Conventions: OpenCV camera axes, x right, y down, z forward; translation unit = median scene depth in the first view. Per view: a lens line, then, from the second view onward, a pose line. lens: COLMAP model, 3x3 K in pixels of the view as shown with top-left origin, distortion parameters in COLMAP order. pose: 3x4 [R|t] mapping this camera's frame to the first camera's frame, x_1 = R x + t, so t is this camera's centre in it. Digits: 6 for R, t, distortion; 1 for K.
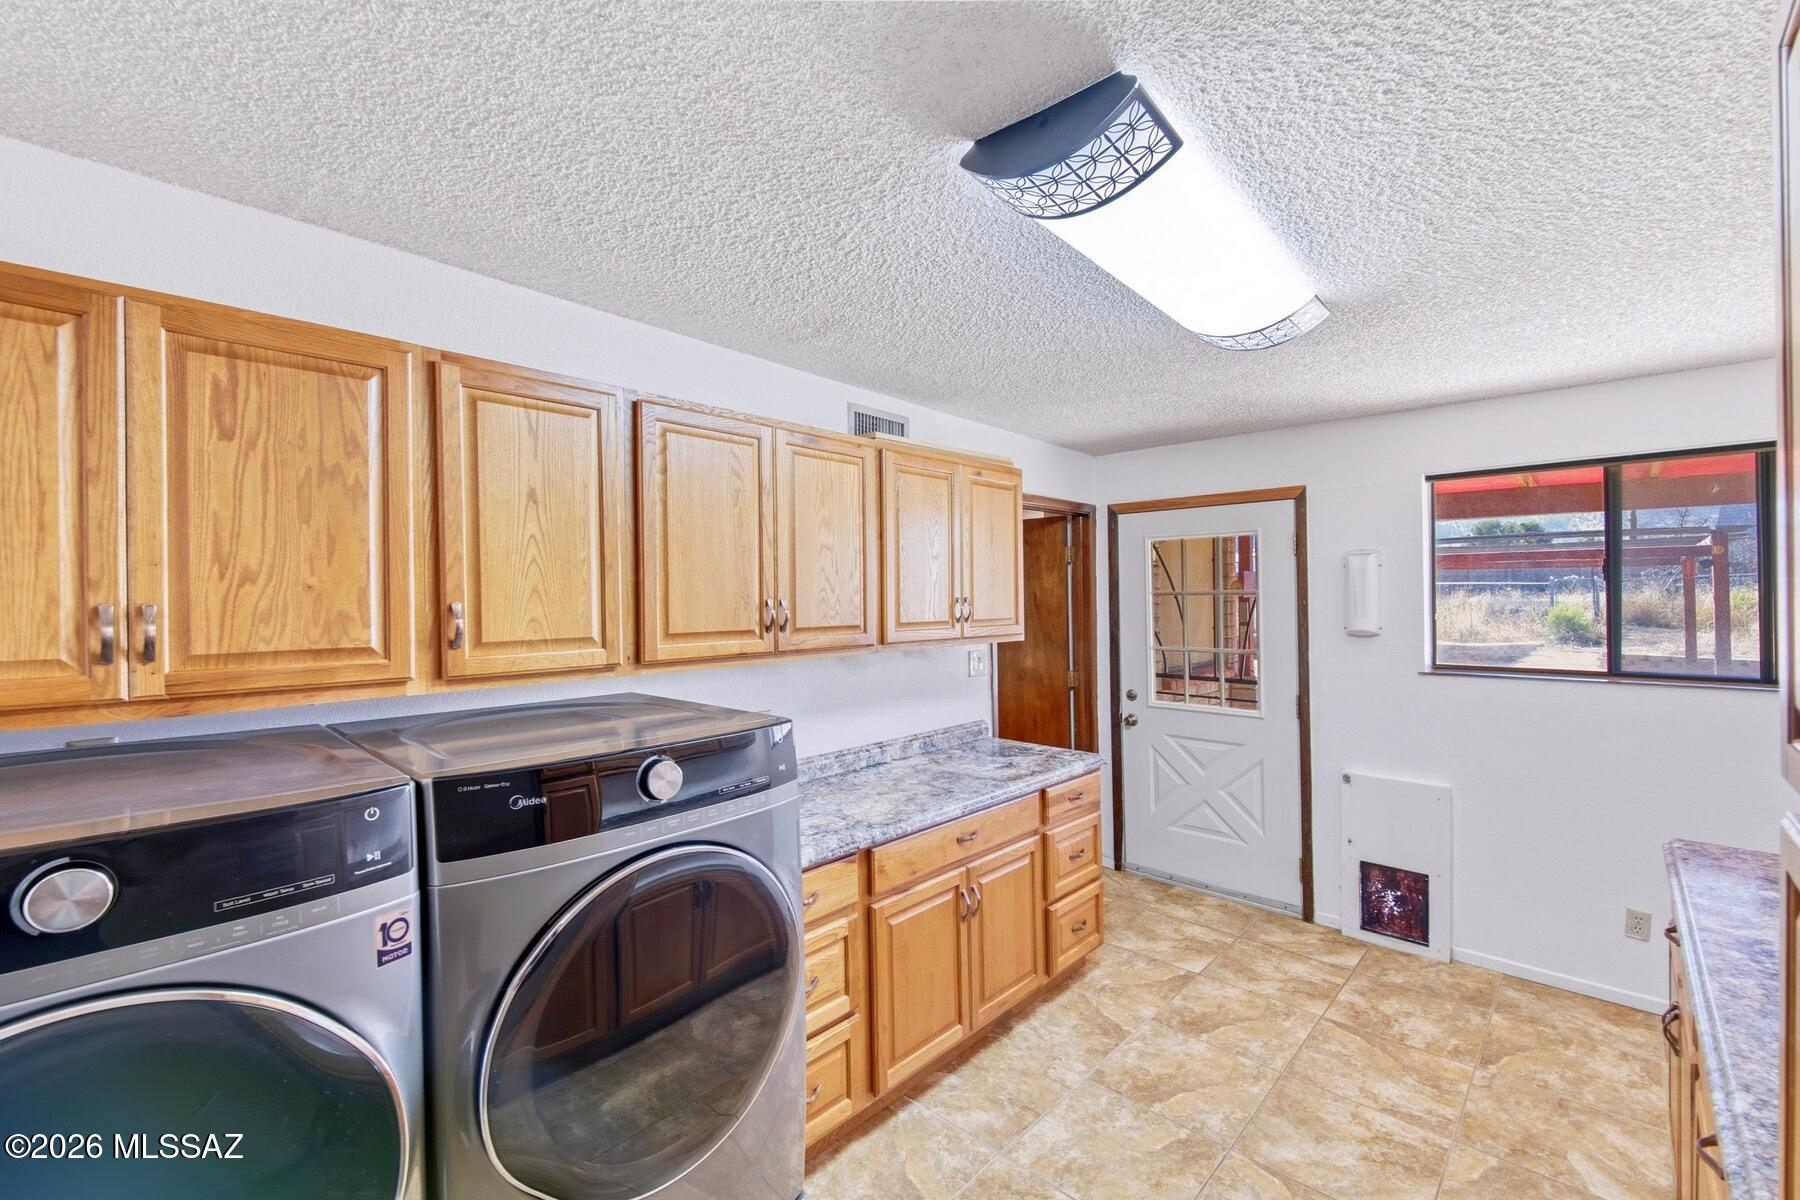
lens RADIAL K [[758.7, 0, 897.5], [0, 758.7, 601.3], [0, 0, 1]] dist [-0.001474, -0.000400]
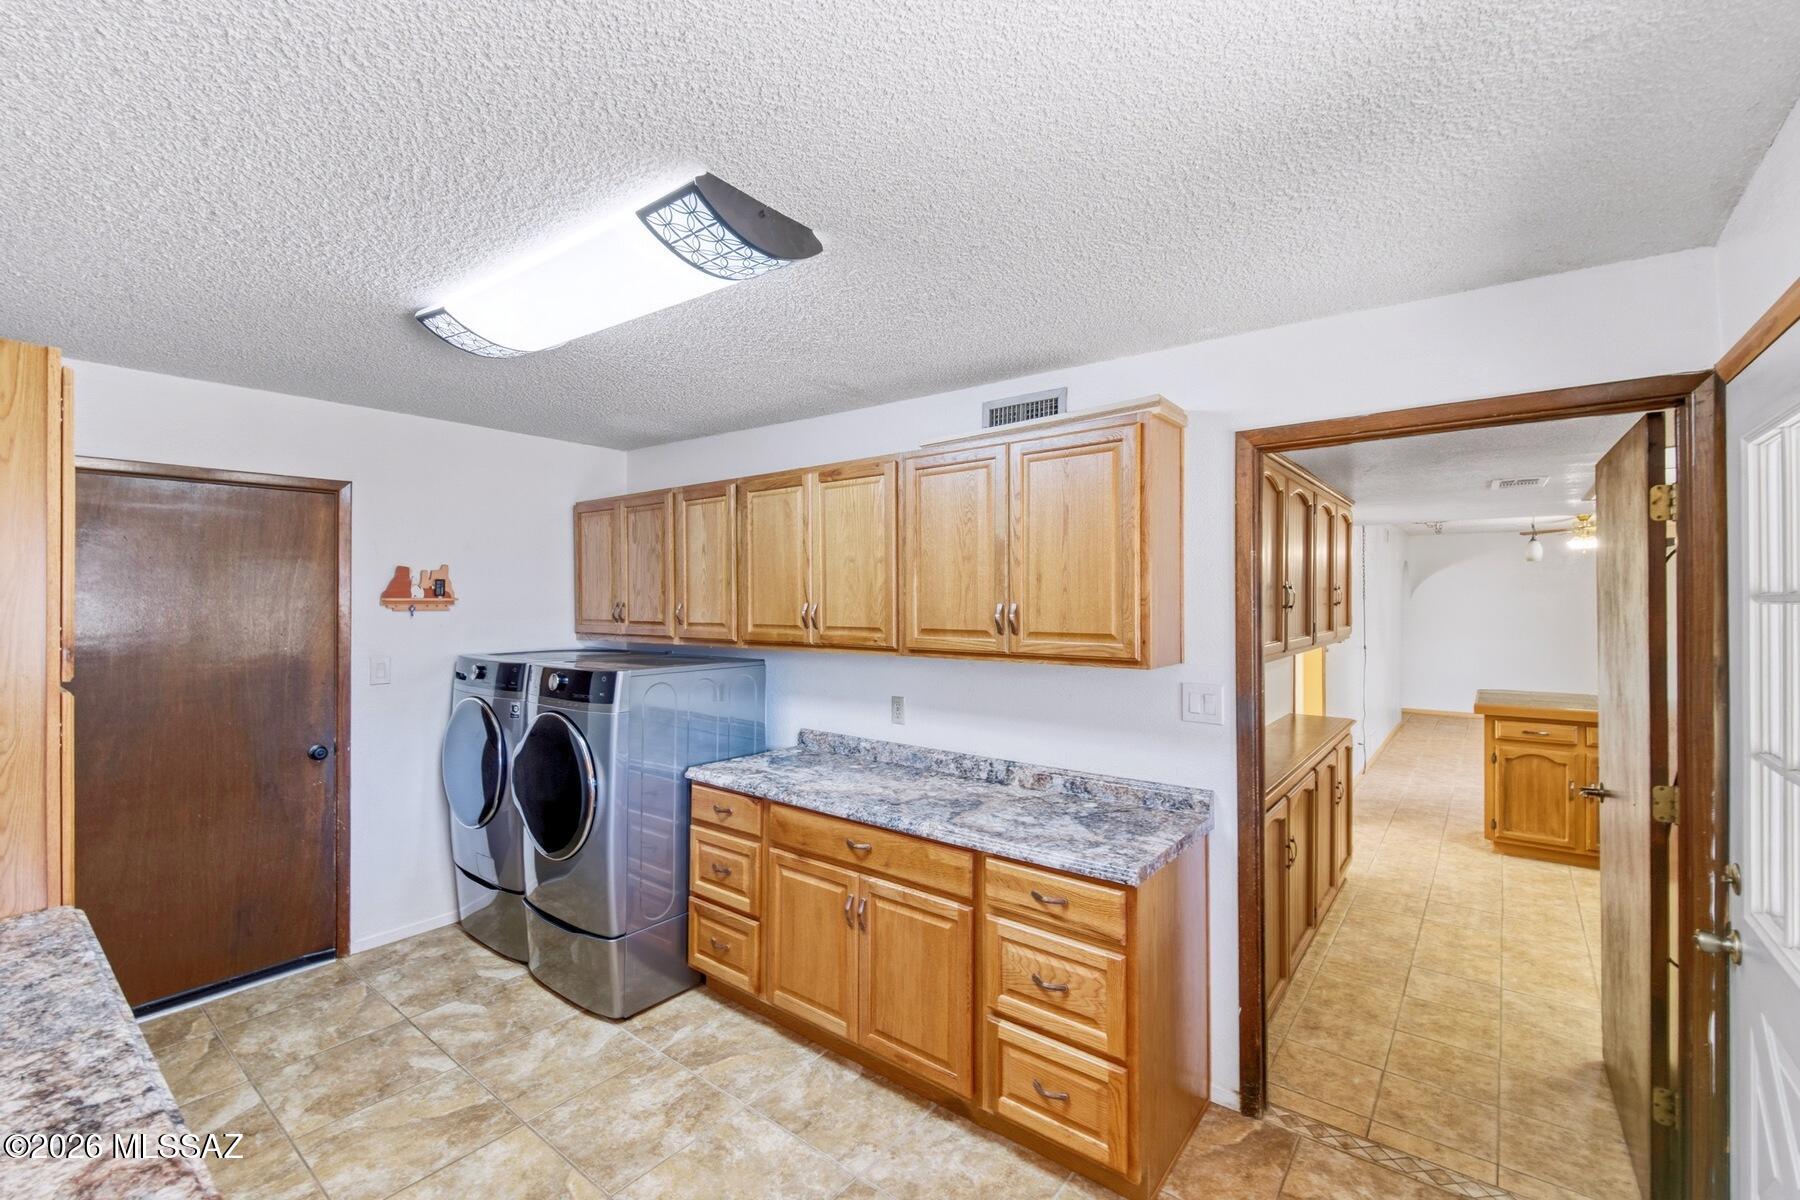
lens RADIAL K [[758.7, 0, 897.3], [0, 758.7, 594.7], [0, 0, 1]] dist [-0.001474, -0.000400]
pose [[0.084793, 0.003712, -0.996392, 1.062939], [-0.002344, 0.999991, 0.003526, -0.020221], [0.996396, 0.002037, 0.084801, 0.949180]]
